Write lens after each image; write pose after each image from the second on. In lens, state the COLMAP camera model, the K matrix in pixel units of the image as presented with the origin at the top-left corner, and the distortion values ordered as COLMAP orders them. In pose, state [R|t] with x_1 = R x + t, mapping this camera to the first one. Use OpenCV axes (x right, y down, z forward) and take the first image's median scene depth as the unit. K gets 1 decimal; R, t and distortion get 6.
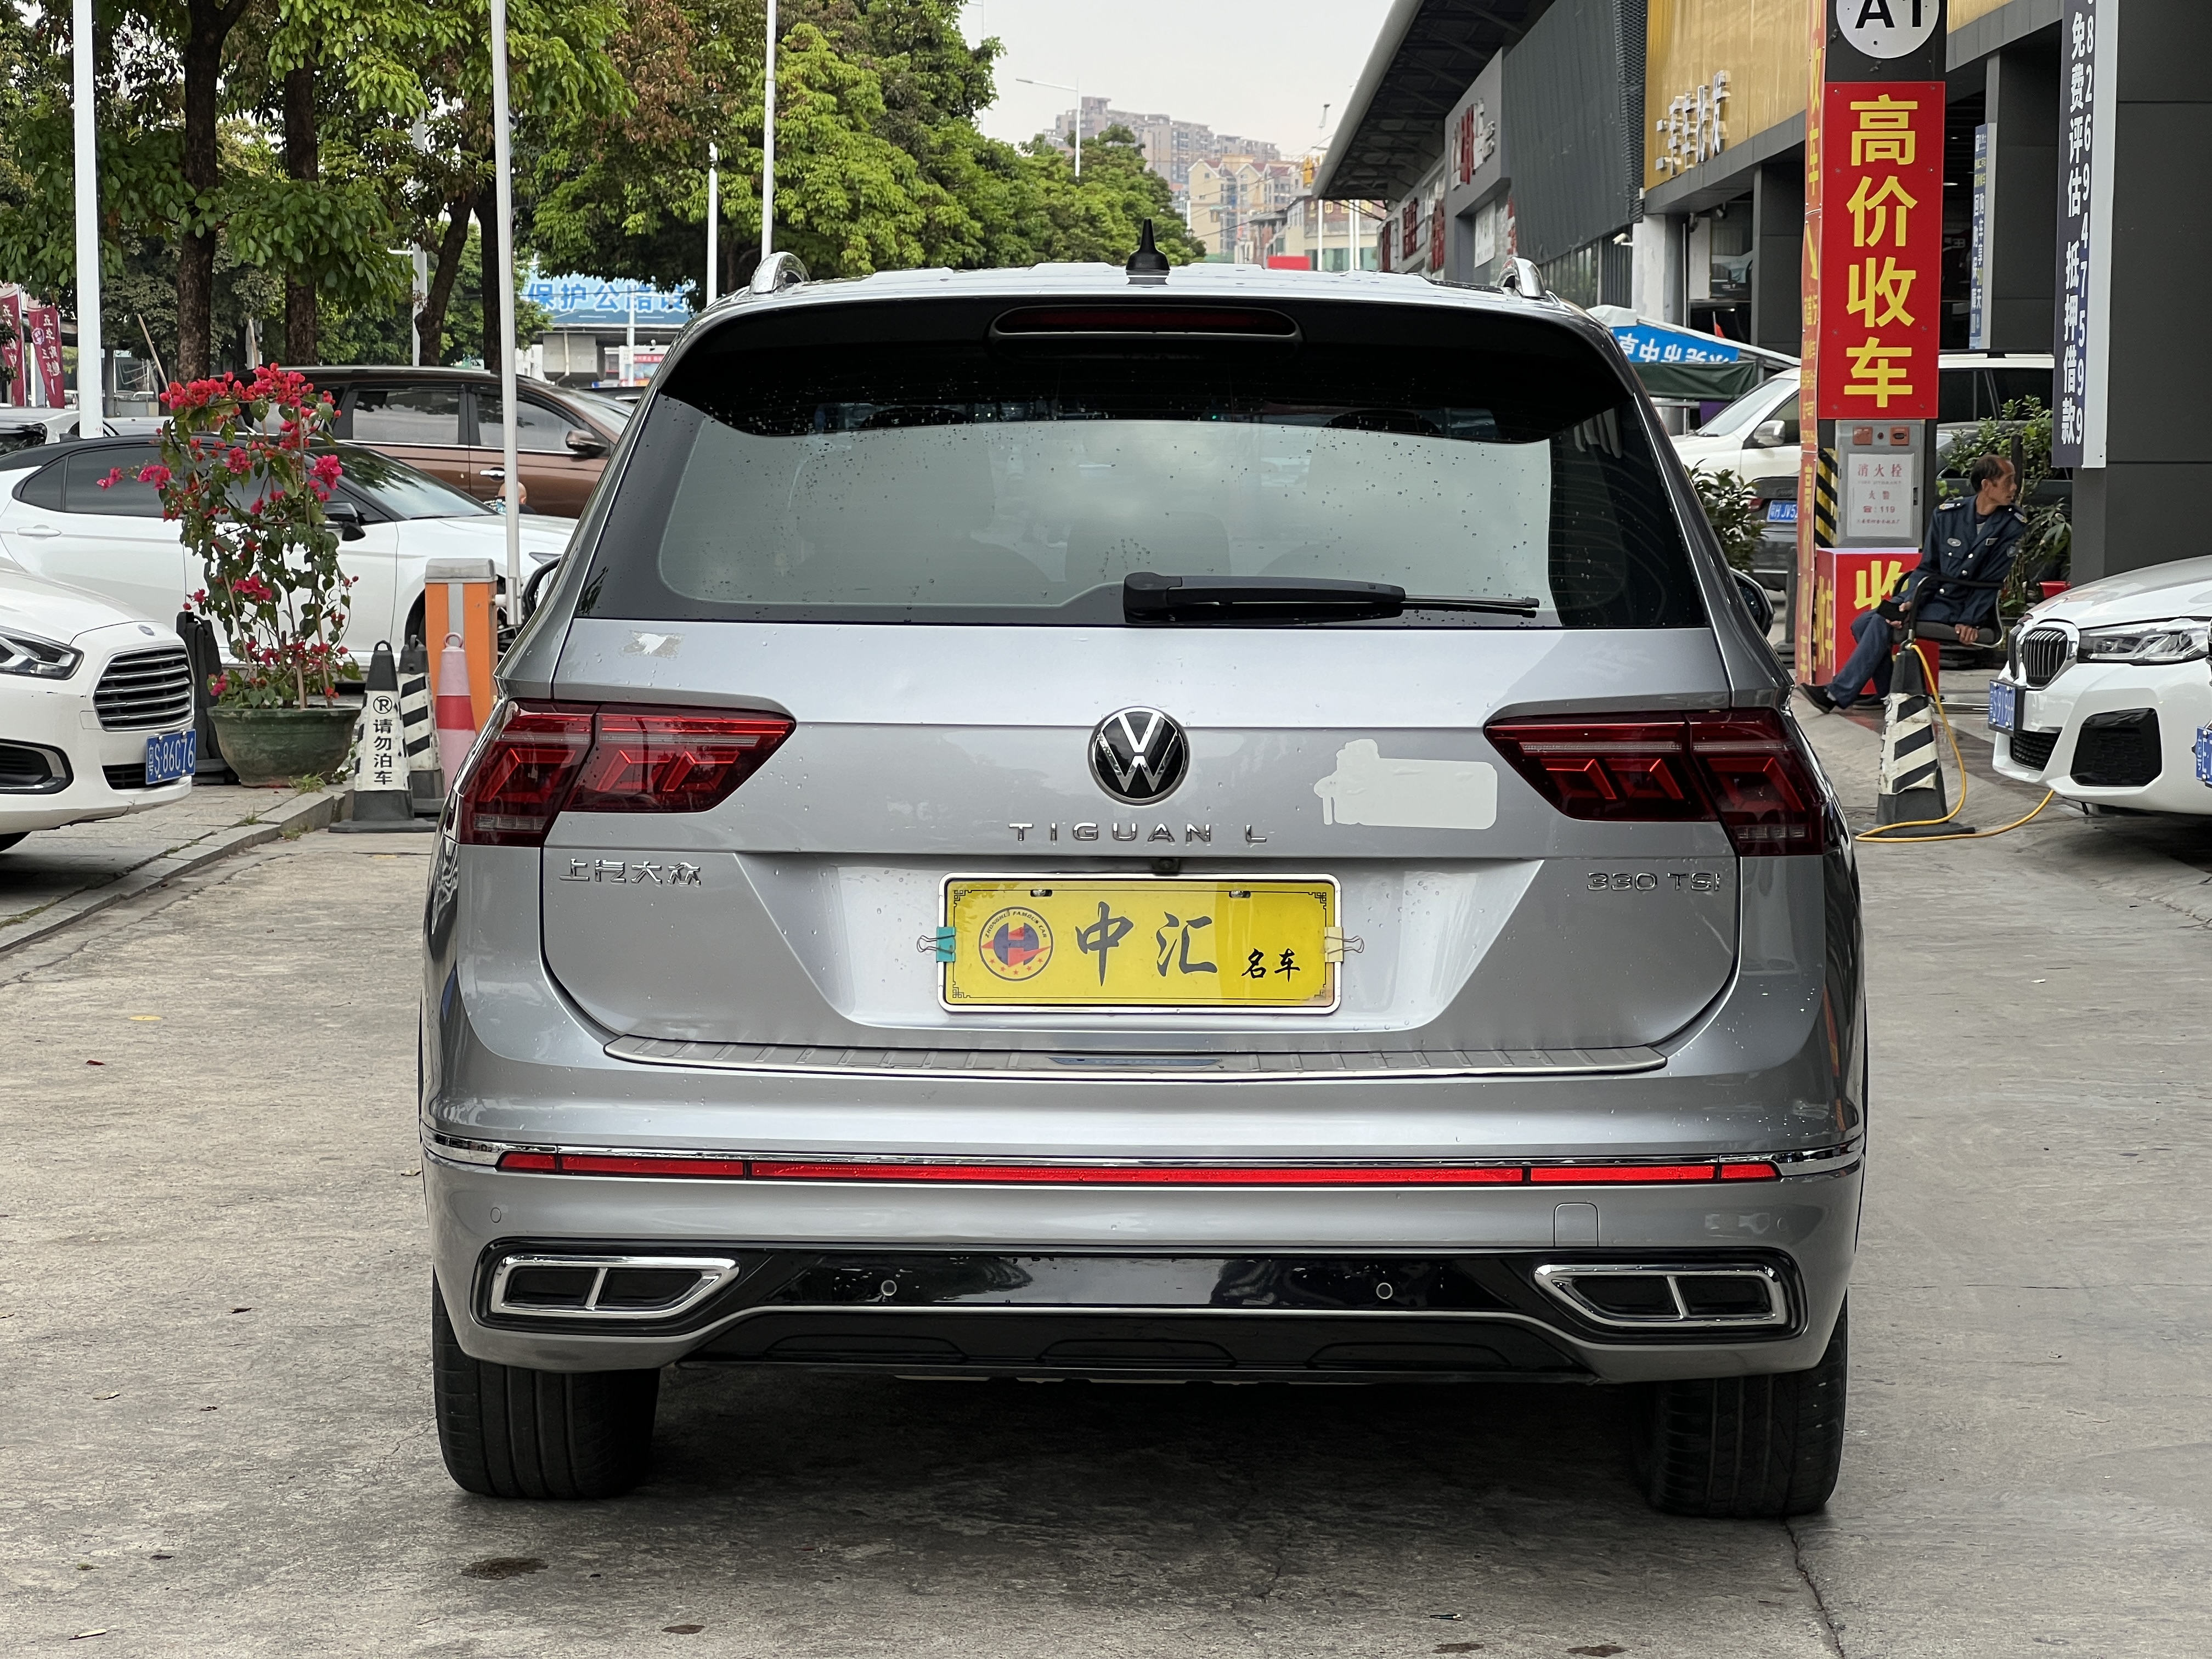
lens RADIAL K [[5024.5, 0, 1134.4], [0, 5024.5, 832.0], [0, 0, 1]] dist [-0.256576, 5.931428]
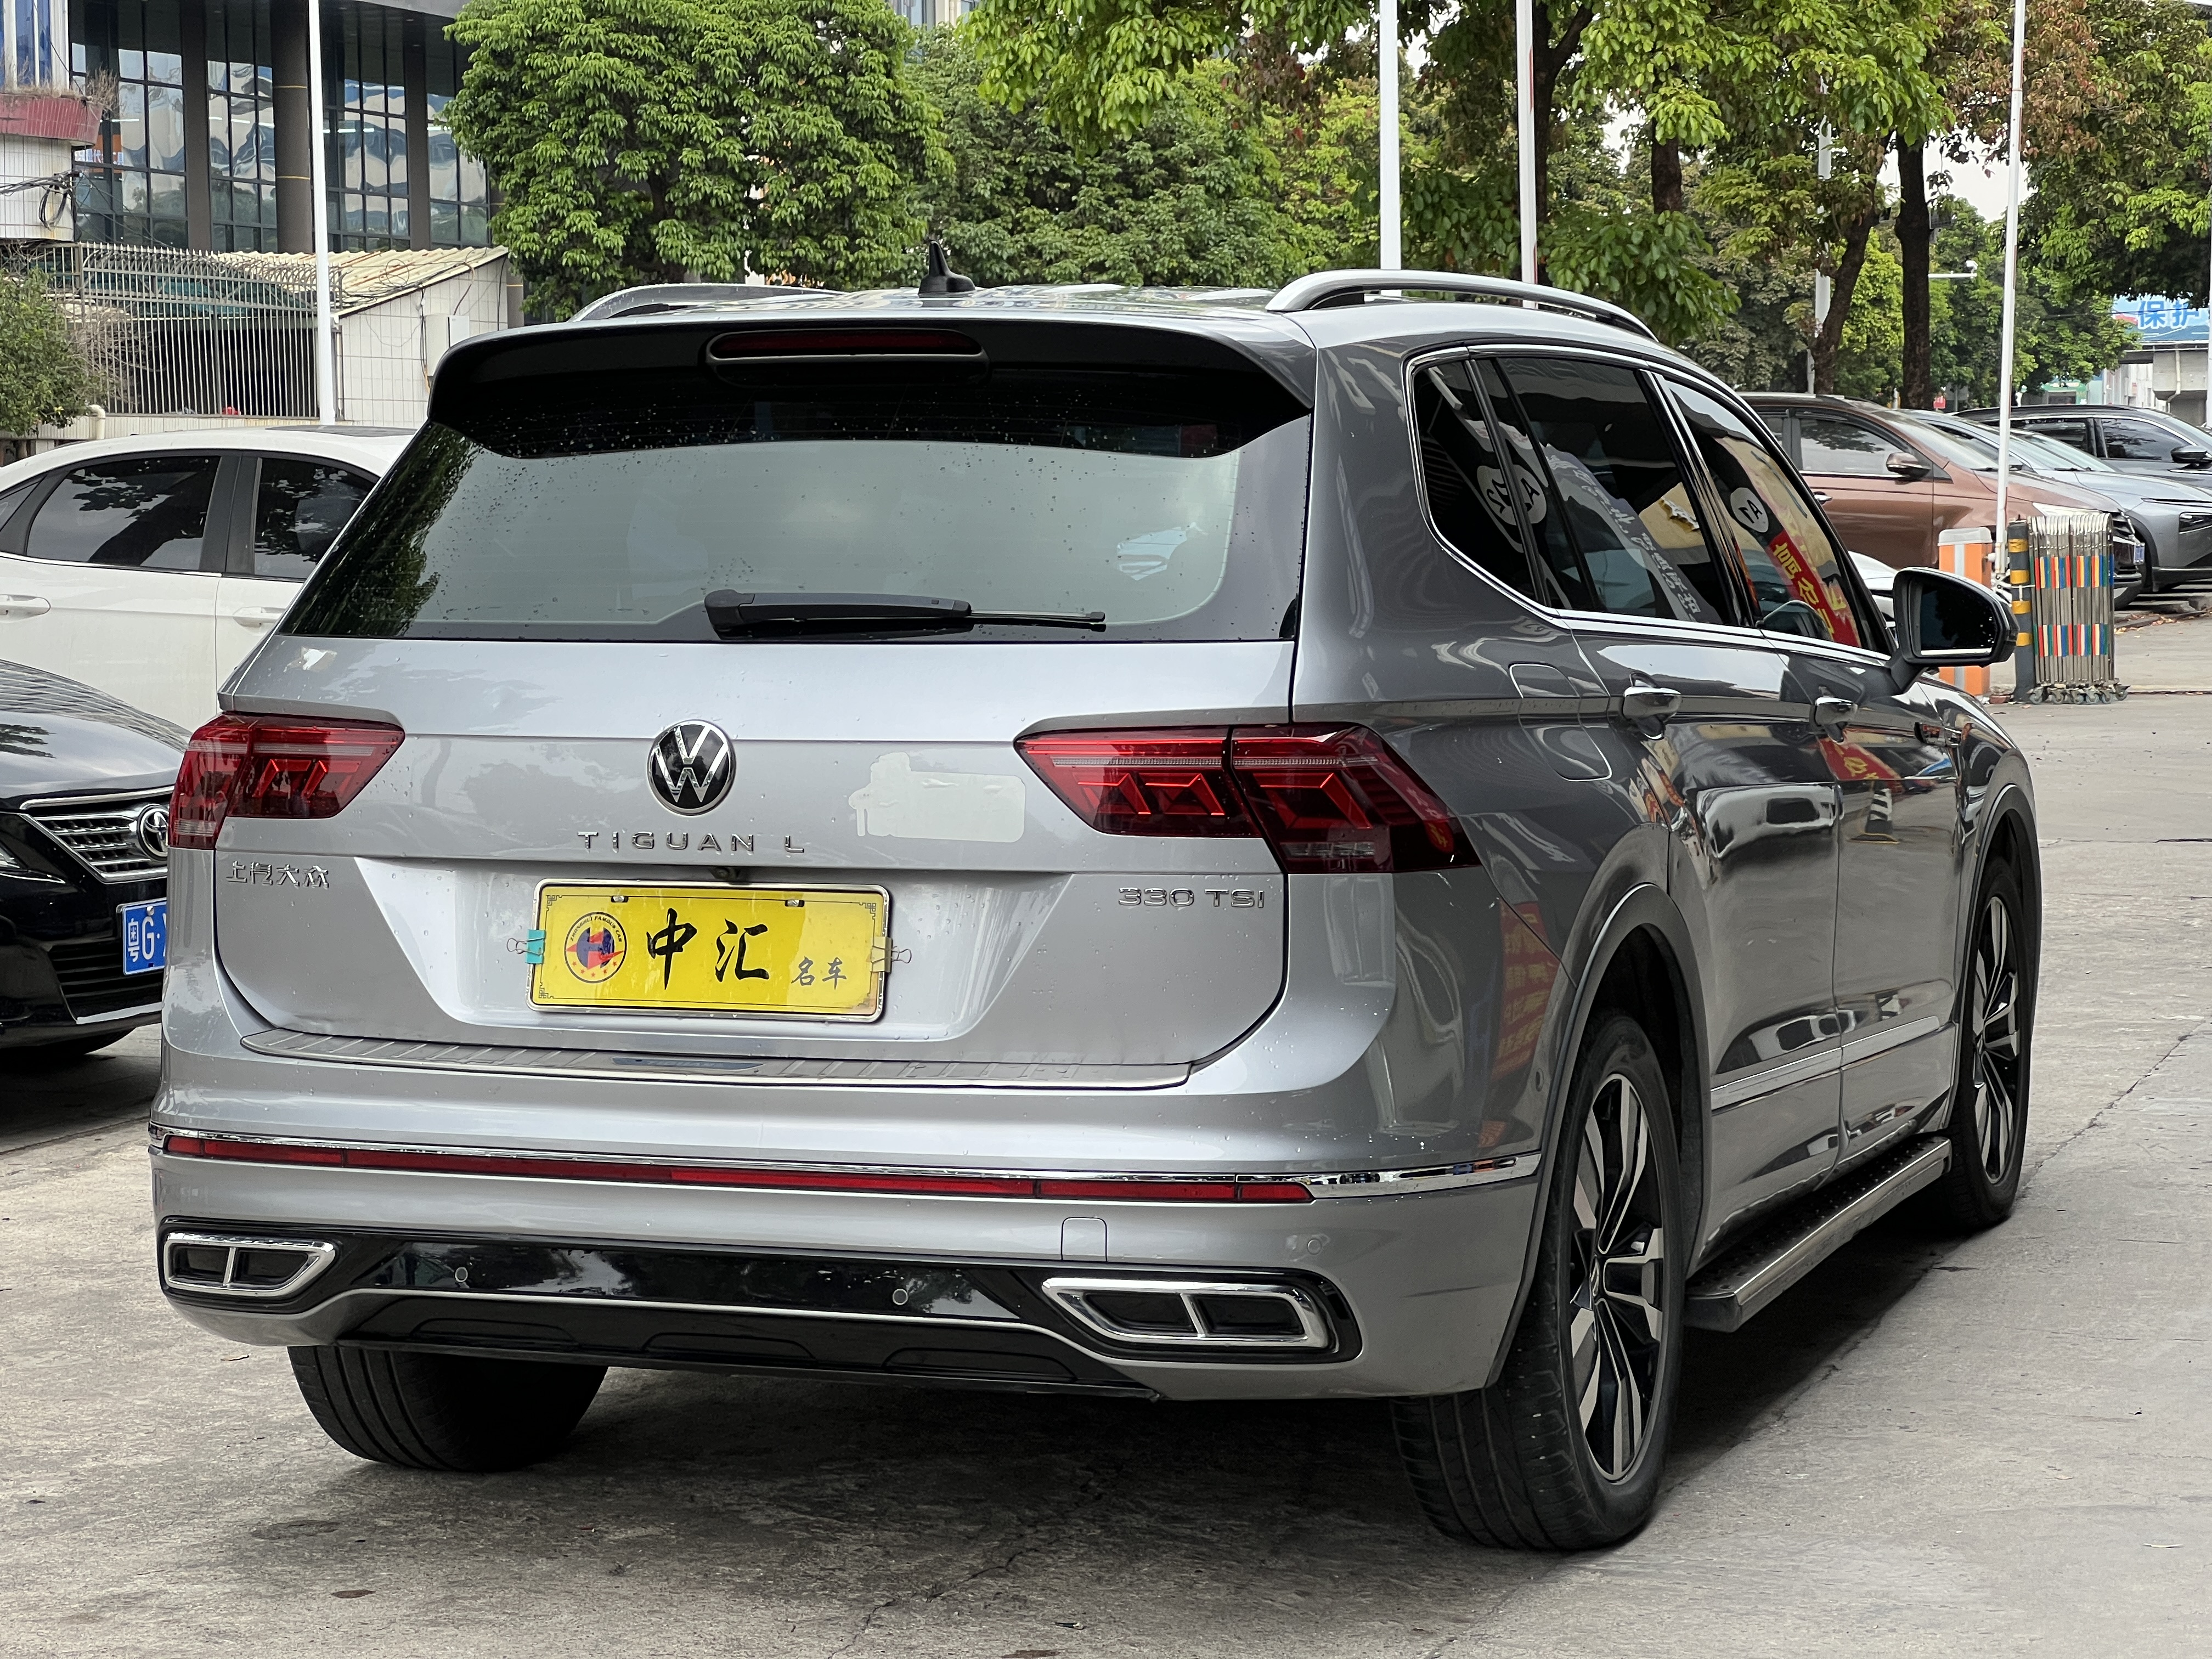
lens RADIAL K [[5013.5, 0, 1106.0], [0, 5013.5, 829.5], [0, 0, 1]] dist [-0.067790, 3.367808]
pose [[0.945158, 0.010133, -0.326456, 0.135523], [-0.011991, 0.999921, -0.003680, 0.000118], [0.326393, 0.007393, 0.945205, 0.017392]]
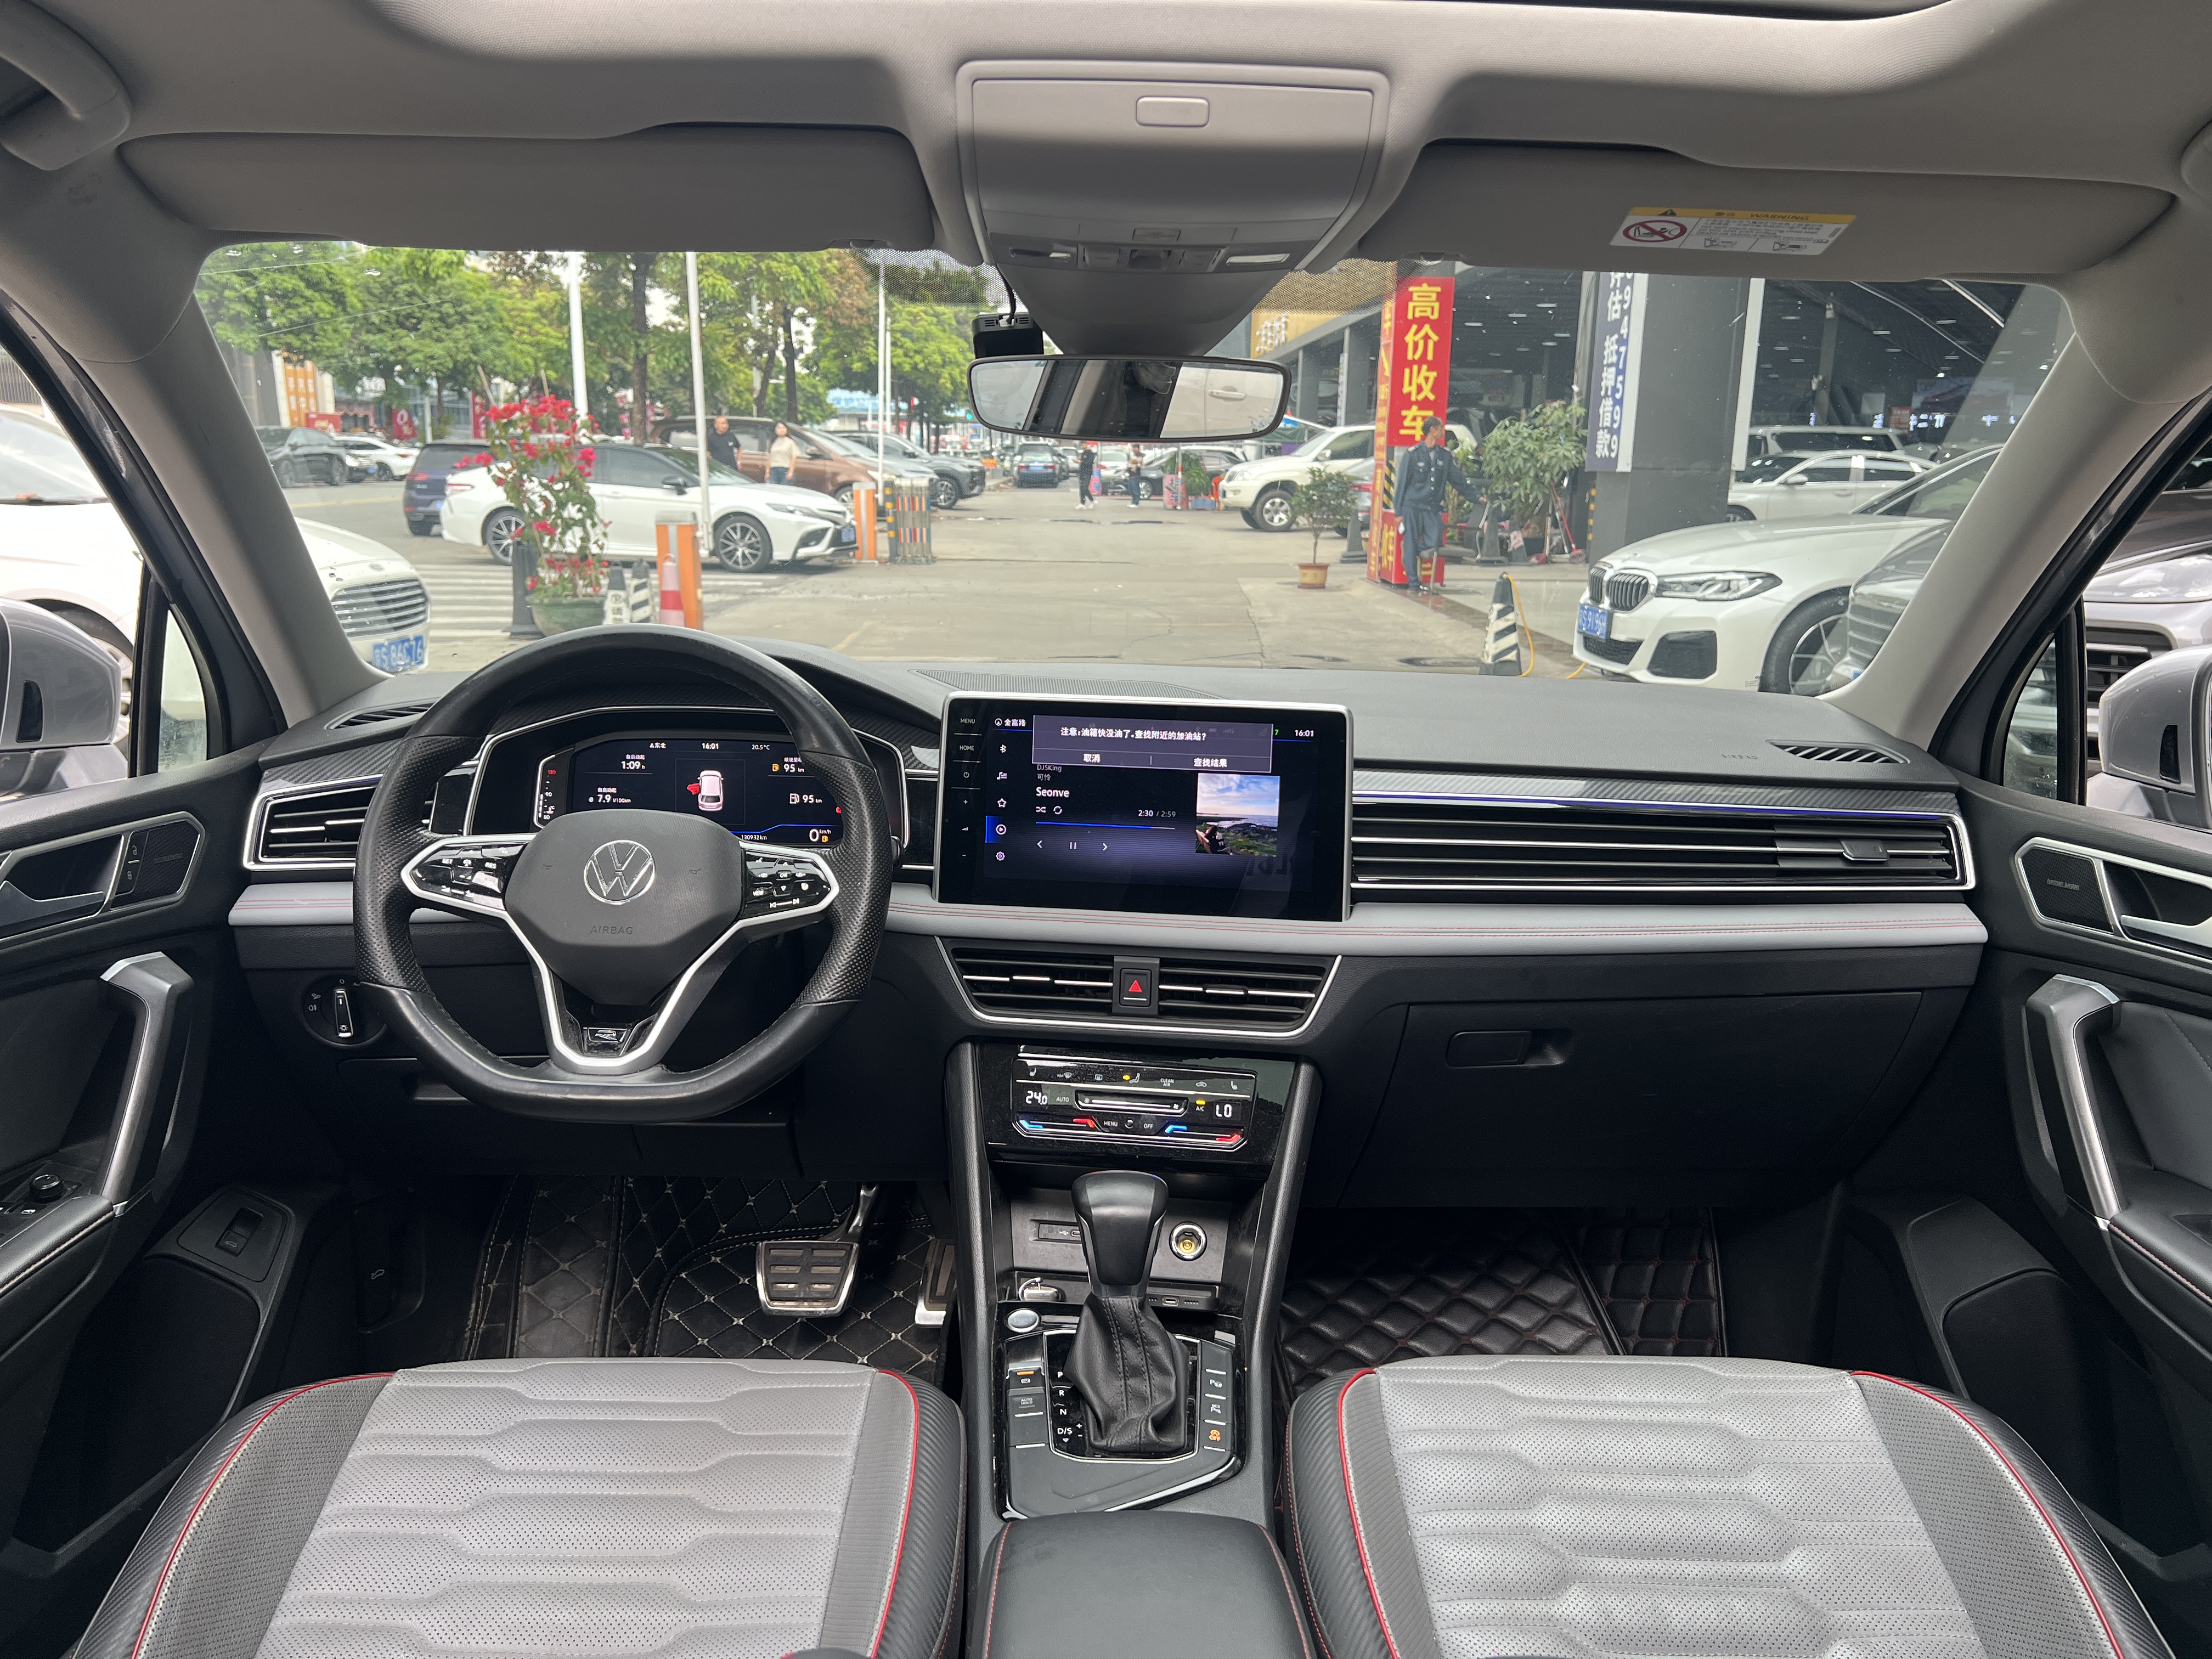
lens RADIAL K [[1686.5, 0, 1115.0], [0, 1686.5, 874.0], [0, 0, 1]] dist [-0.004921, -0.004335]
pose [[0.999224, 0.004887, 0.039071, -0.001866], [-0.011169, 0.986690, 0.162228, -0.028897], [-0.037758, -0.162538, 0.985980, 0.423574]]
